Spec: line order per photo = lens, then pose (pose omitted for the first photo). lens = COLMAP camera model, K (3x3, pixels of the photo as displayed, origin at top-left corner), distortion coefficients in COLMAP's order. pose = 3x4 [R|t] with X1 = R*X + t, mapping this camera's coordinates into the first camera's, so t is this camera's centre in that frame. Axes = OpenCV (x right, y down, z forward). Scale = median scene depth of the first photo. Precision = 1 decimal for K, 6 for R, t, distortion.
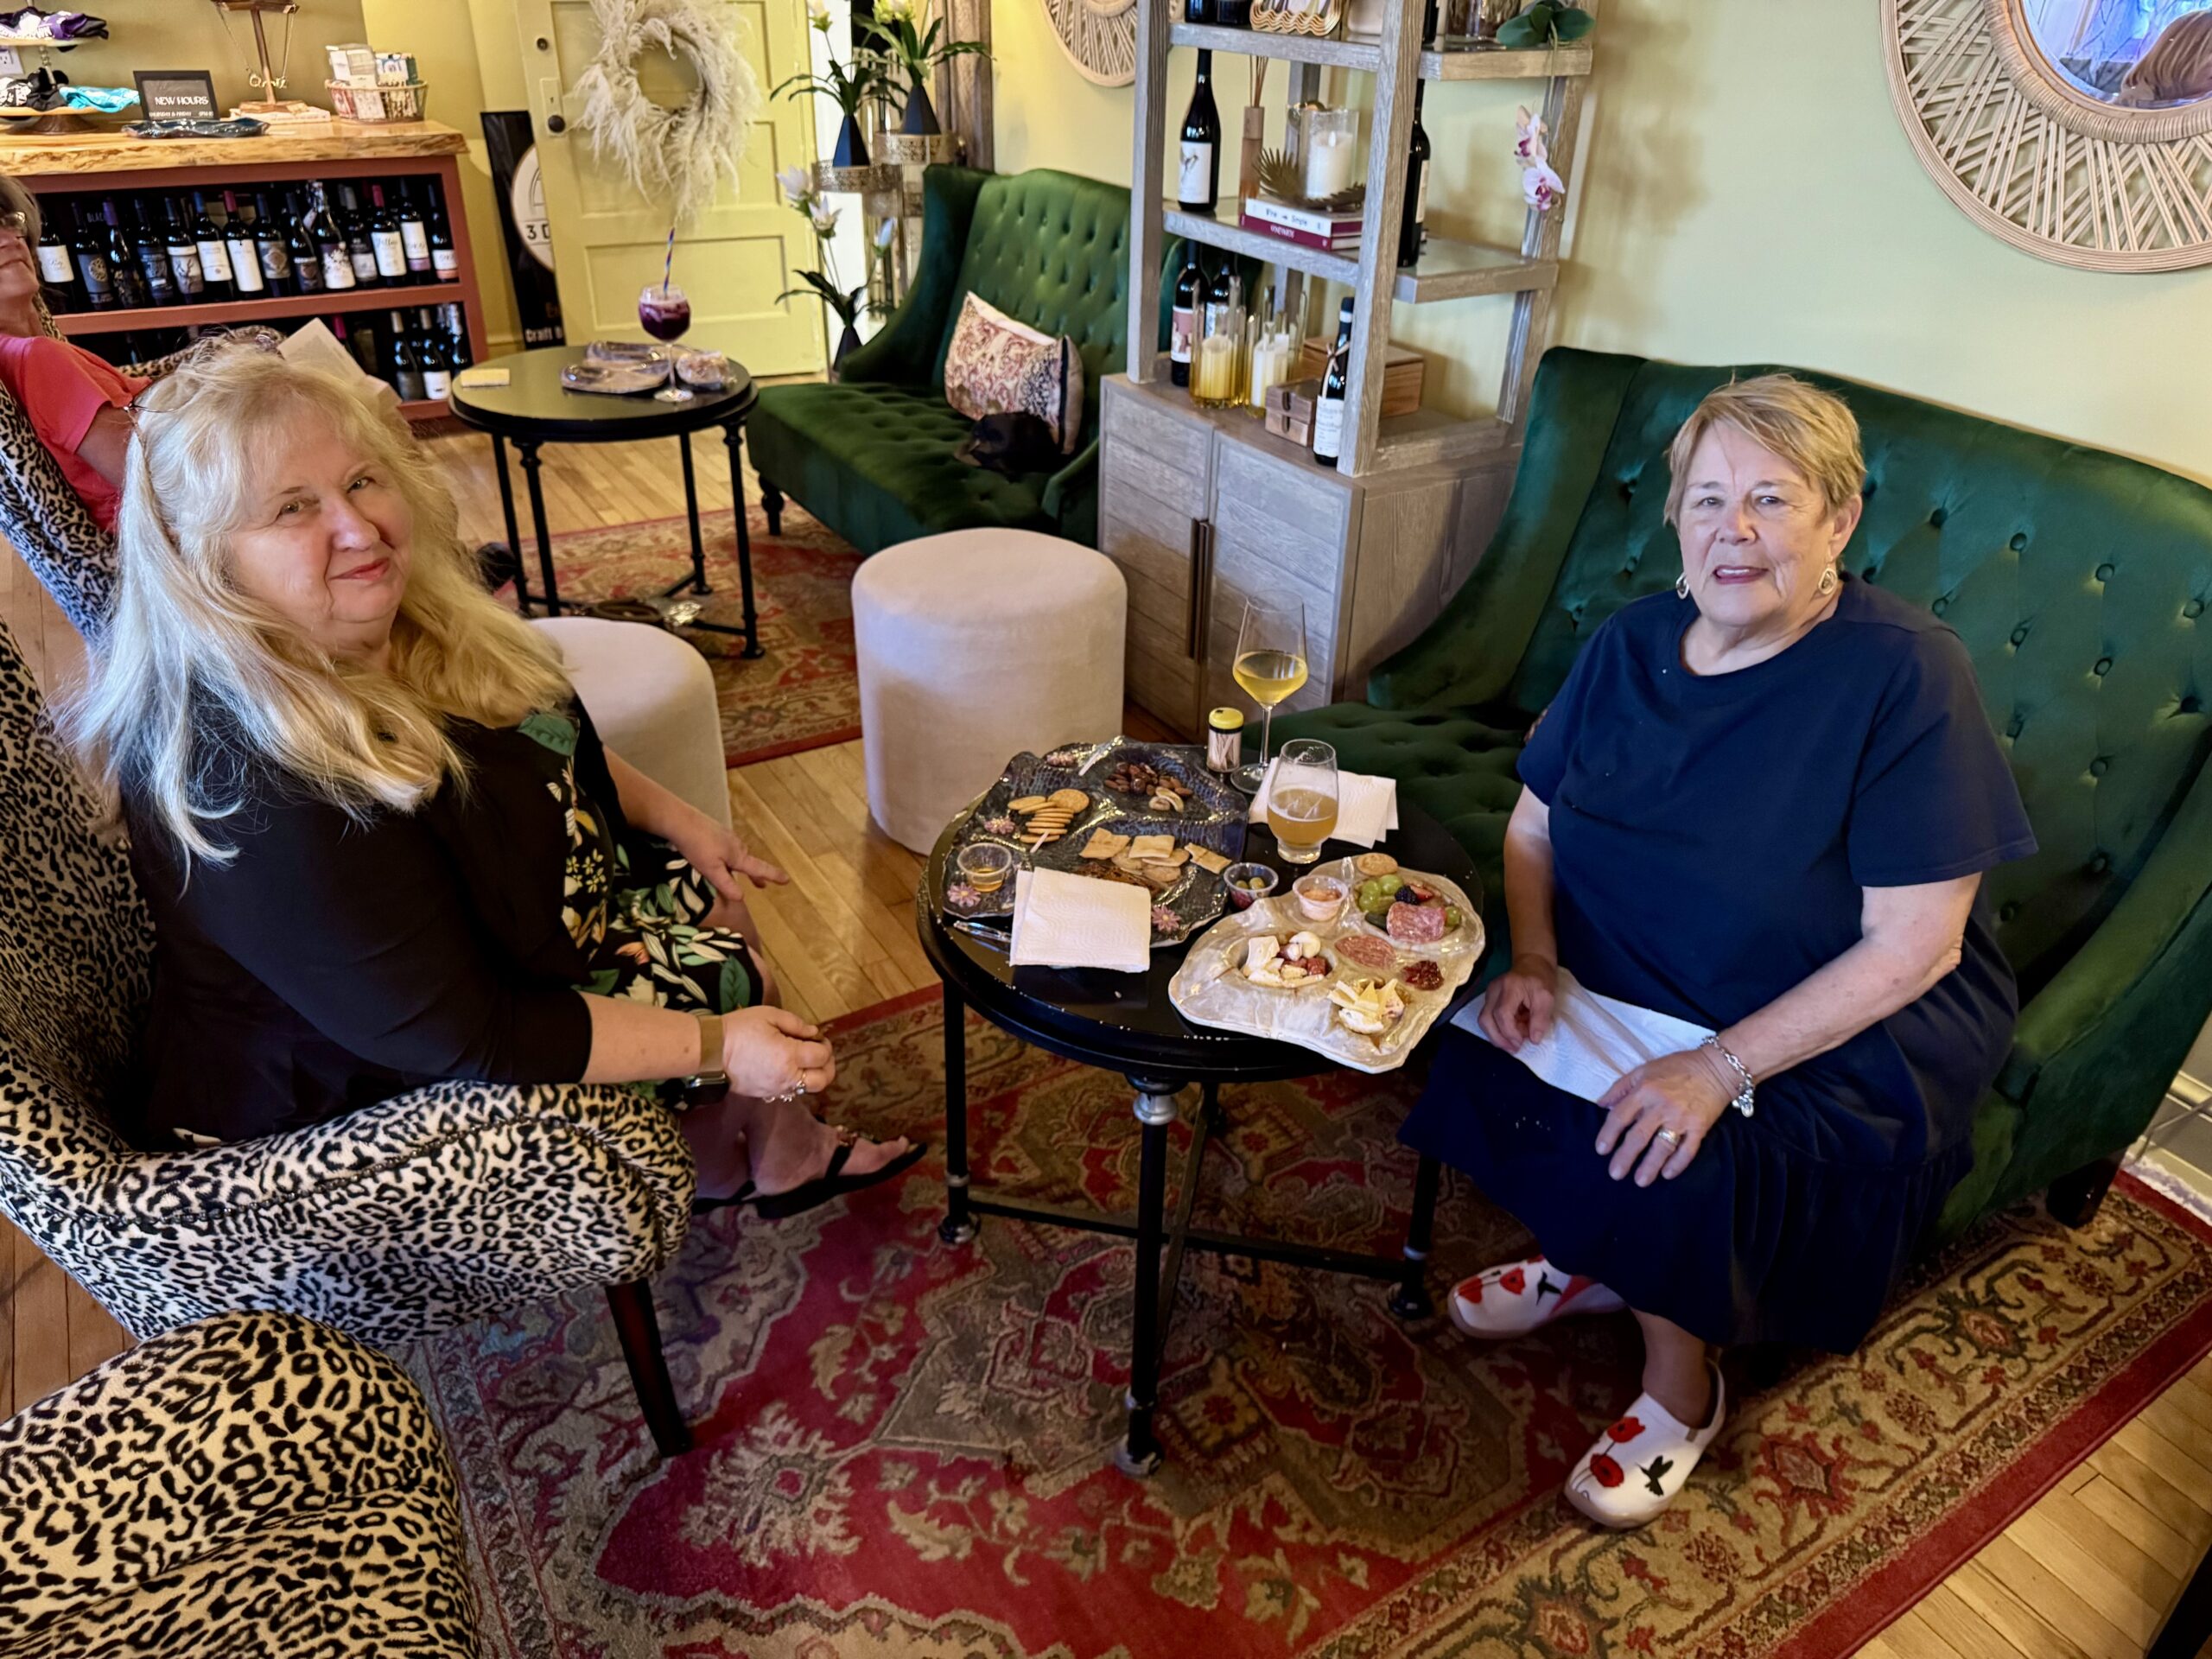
lens RADIAL K [[1546.5, 0, 1106.0], [0, 1546.5, 829.5], [0, 0, 1]] dist [-0.012628, -0.004638]
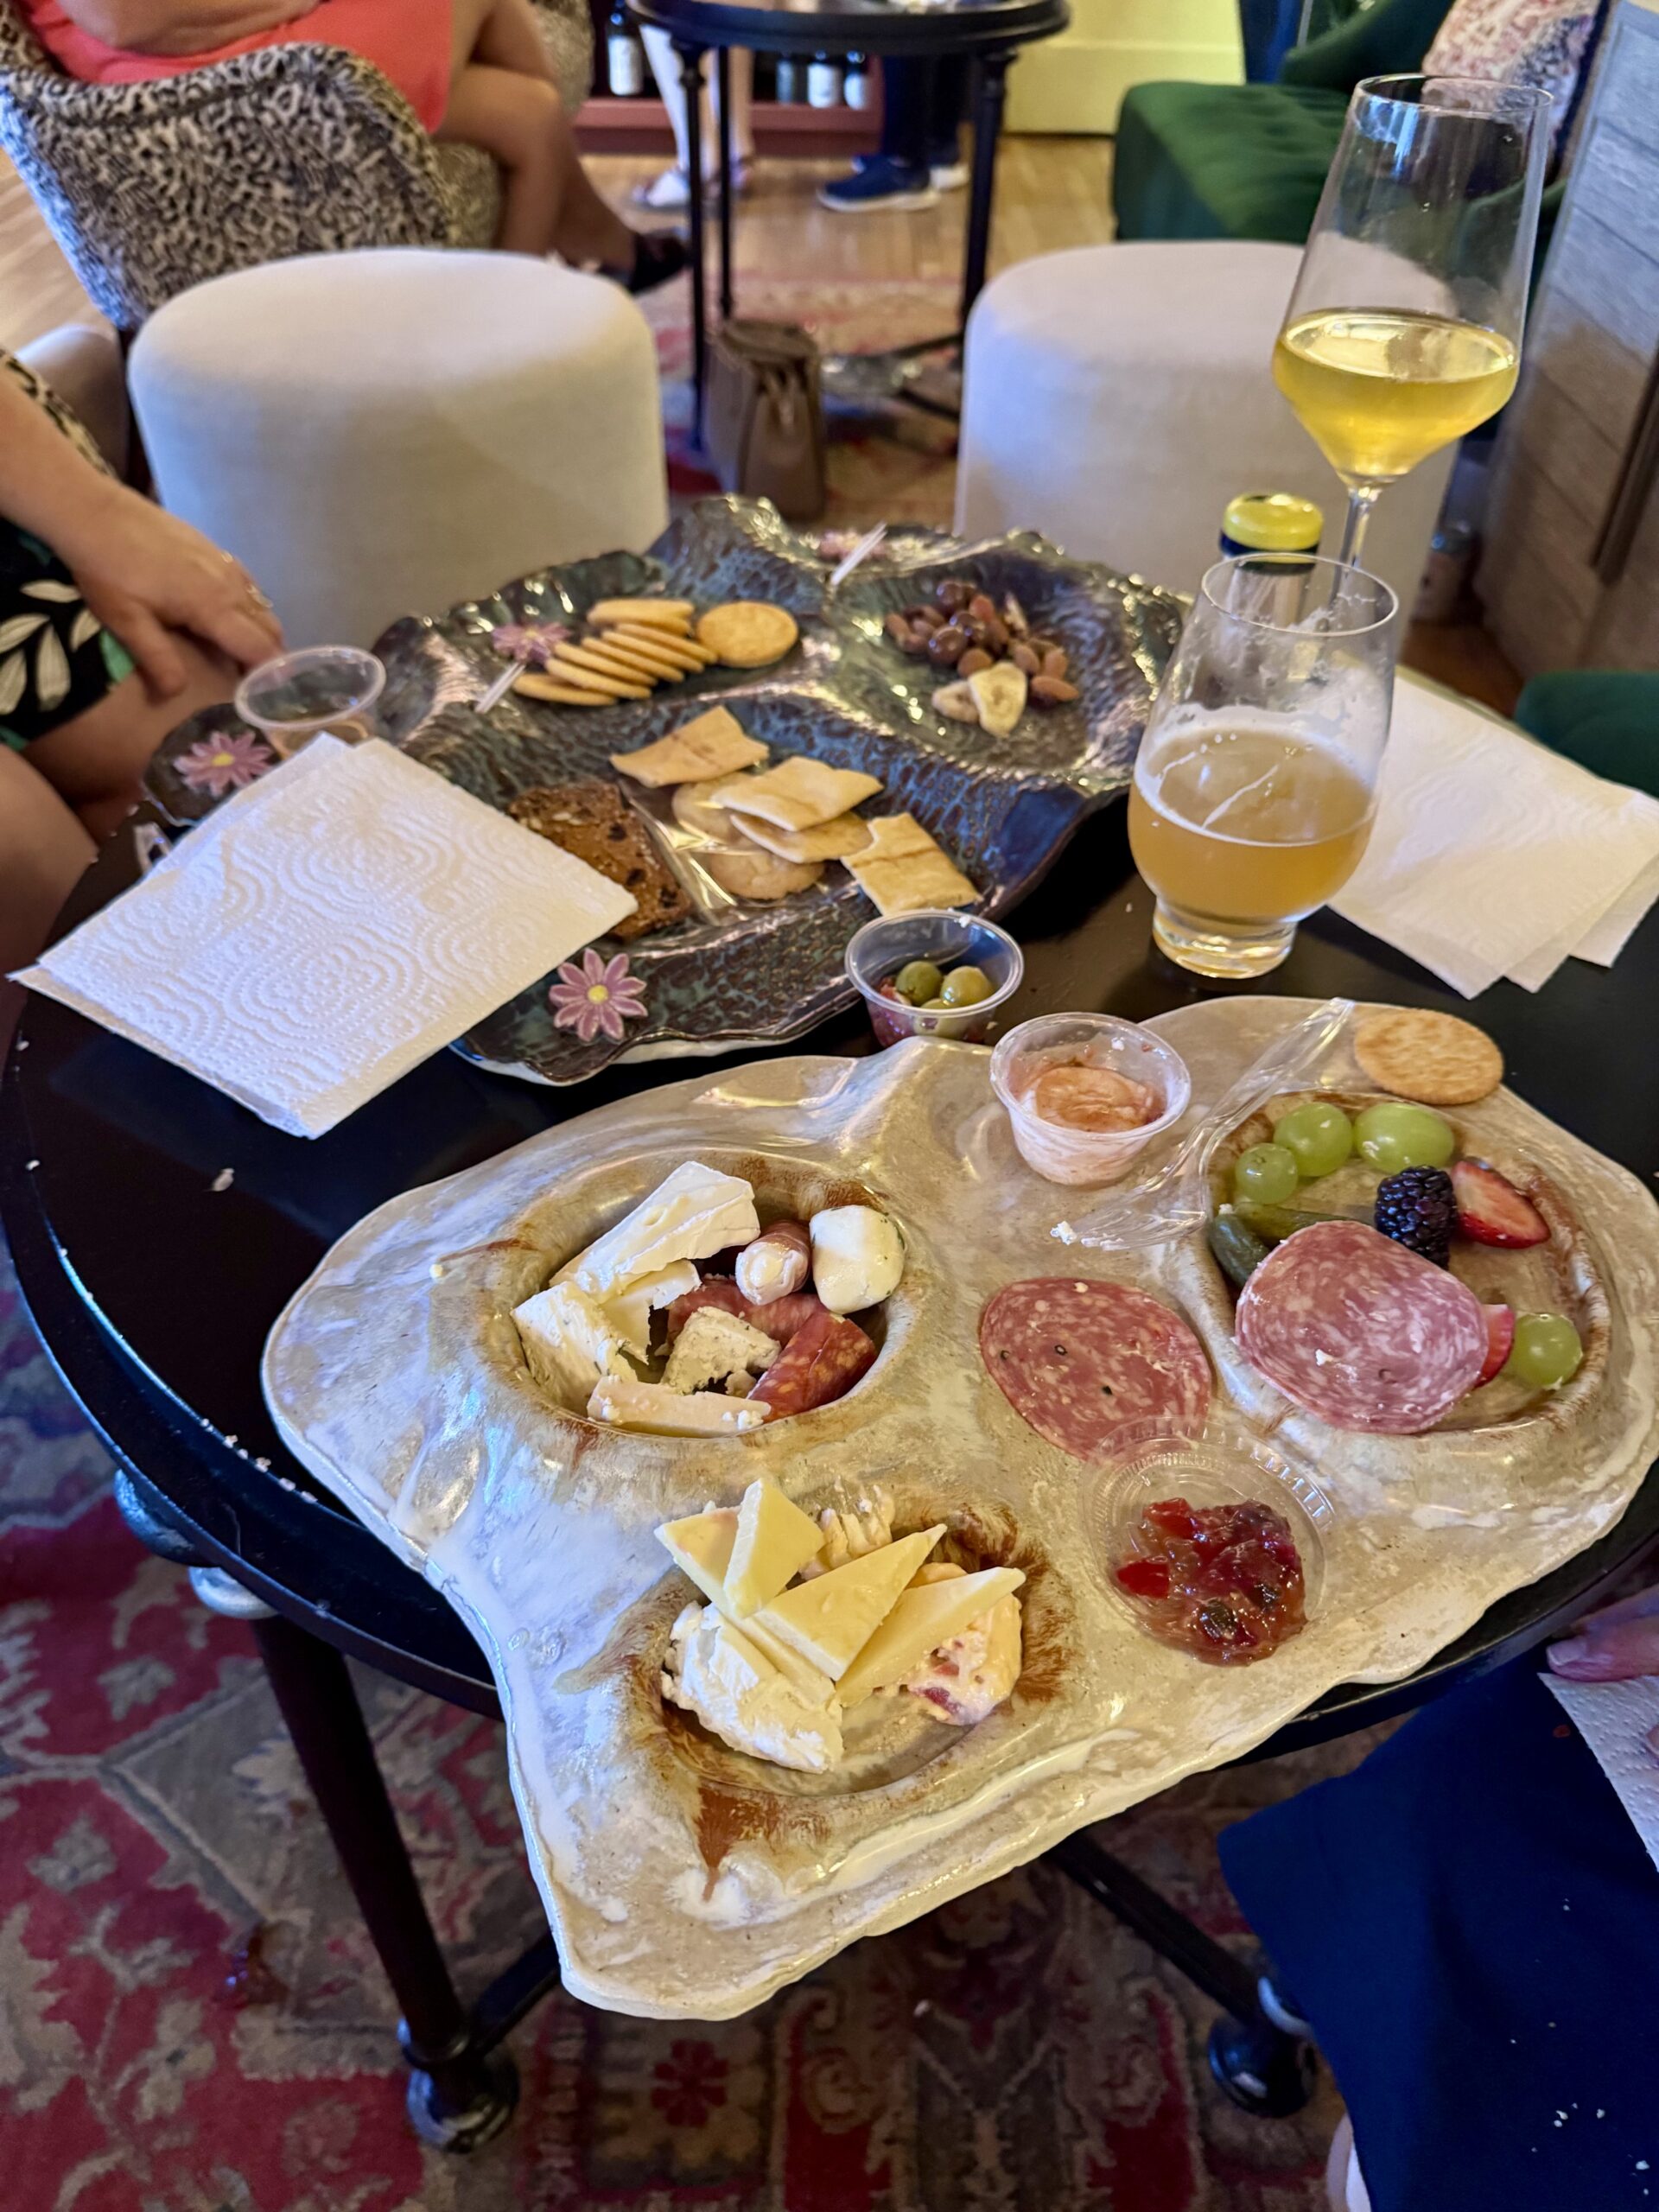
lens RADIAL K [[1546.5, 0, 829.5], [0, 1546.5, 1106.0], [0, 0, 1]] dist [-0.012628, -0.004638]
pose [[0.846079, 0.341526, -0.409281, 0.202848], [-0.249242, 0.932158, 0.262602, -0.016463], [0.471200, -0.120172, 0.873802, 0.693433]]
